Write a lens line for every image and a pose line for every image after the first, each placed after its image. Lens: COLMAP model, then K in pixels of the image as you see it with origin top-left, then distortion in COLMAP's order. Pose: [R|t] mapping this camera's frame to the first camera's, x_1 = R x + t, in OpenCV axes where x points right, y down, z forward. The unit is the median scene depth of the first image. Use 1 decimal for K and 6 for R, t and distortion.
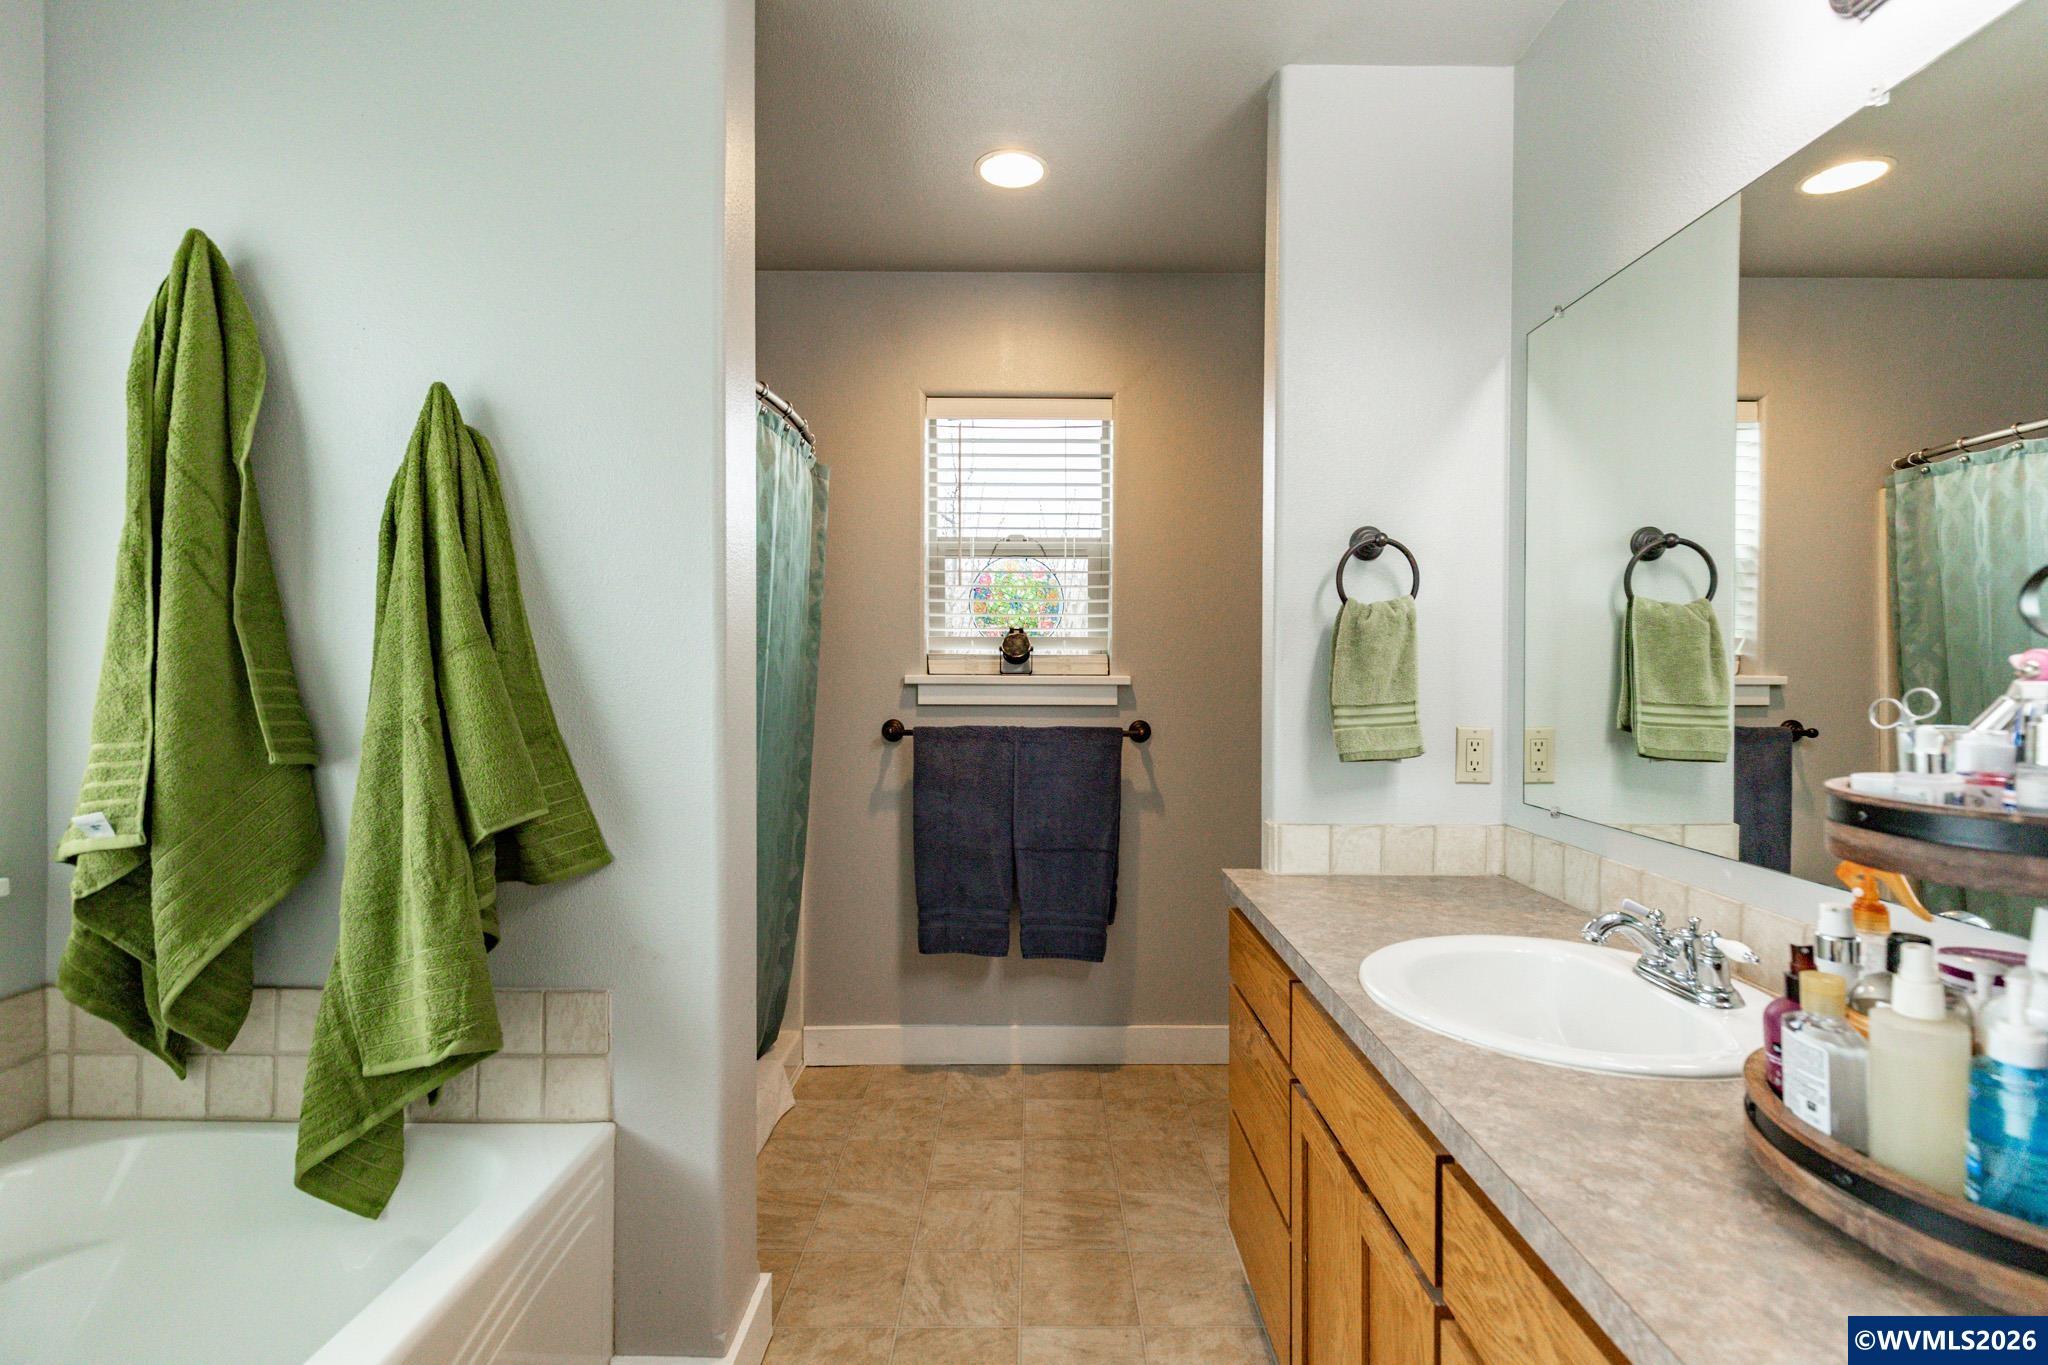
lens RADIAL K [[936.3, 0, 1023.0], [0, 936.3, 677.4], [0, 0, 1]] dist [0.011402, -0.003099]
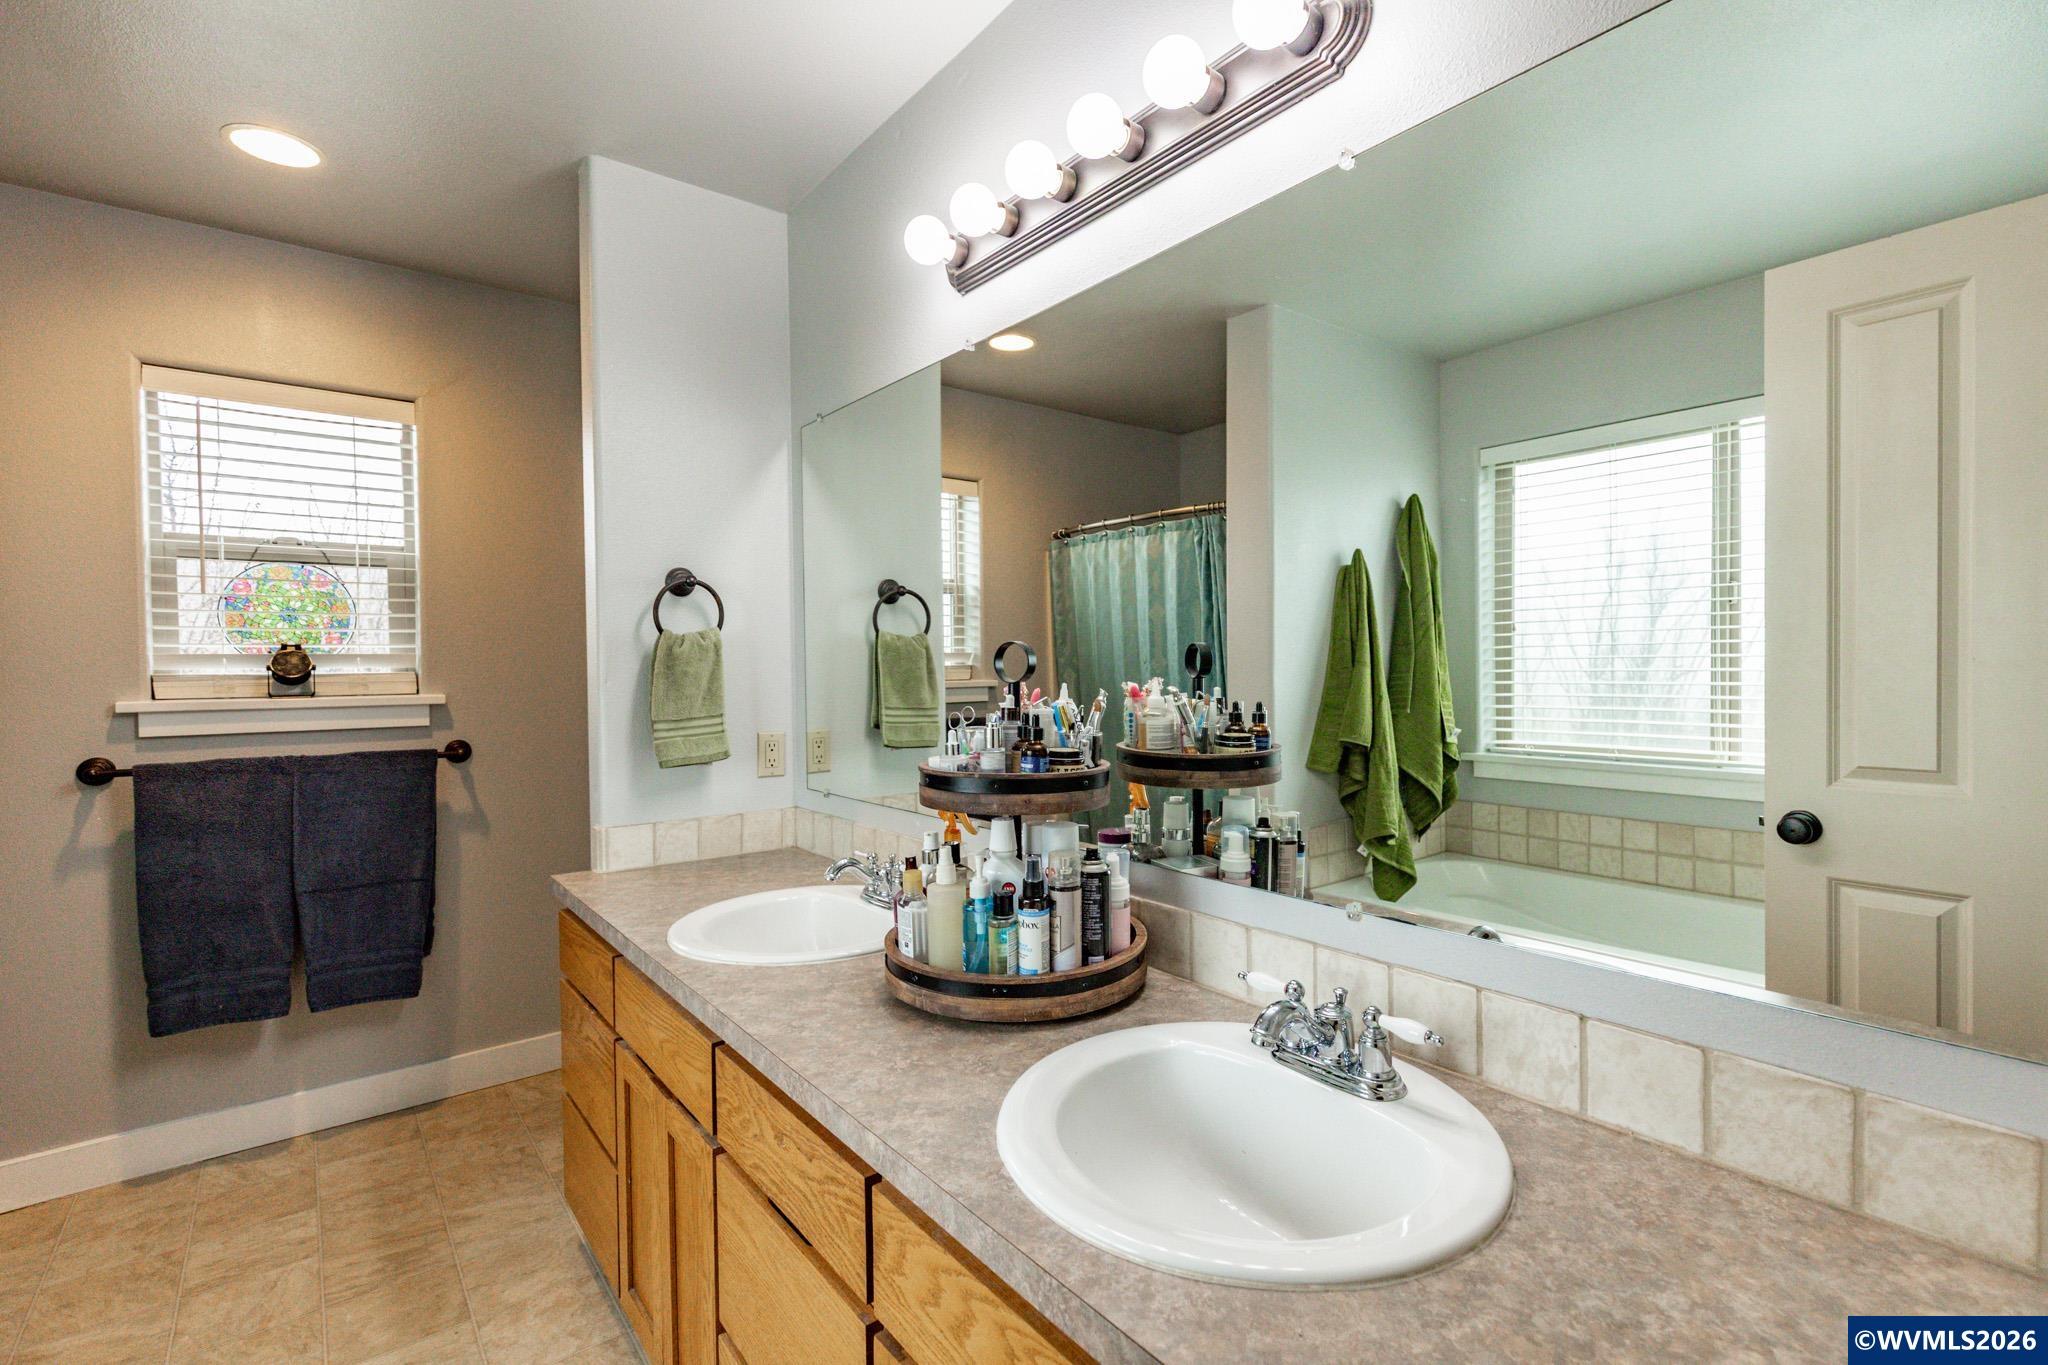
lens RADIAL K [[936.3, 0, 1047.2], [0, 936.3, 683.4], [0, 0, 1]] dist [0.011402, -0.003099]
pose [[0.773266, -0.021928, 0.633702, -0.027935], [0.017080, 0.999760, 0.013752, -0.023226], [-0.633852, 0.000190, 0.773455, -0.205754]]
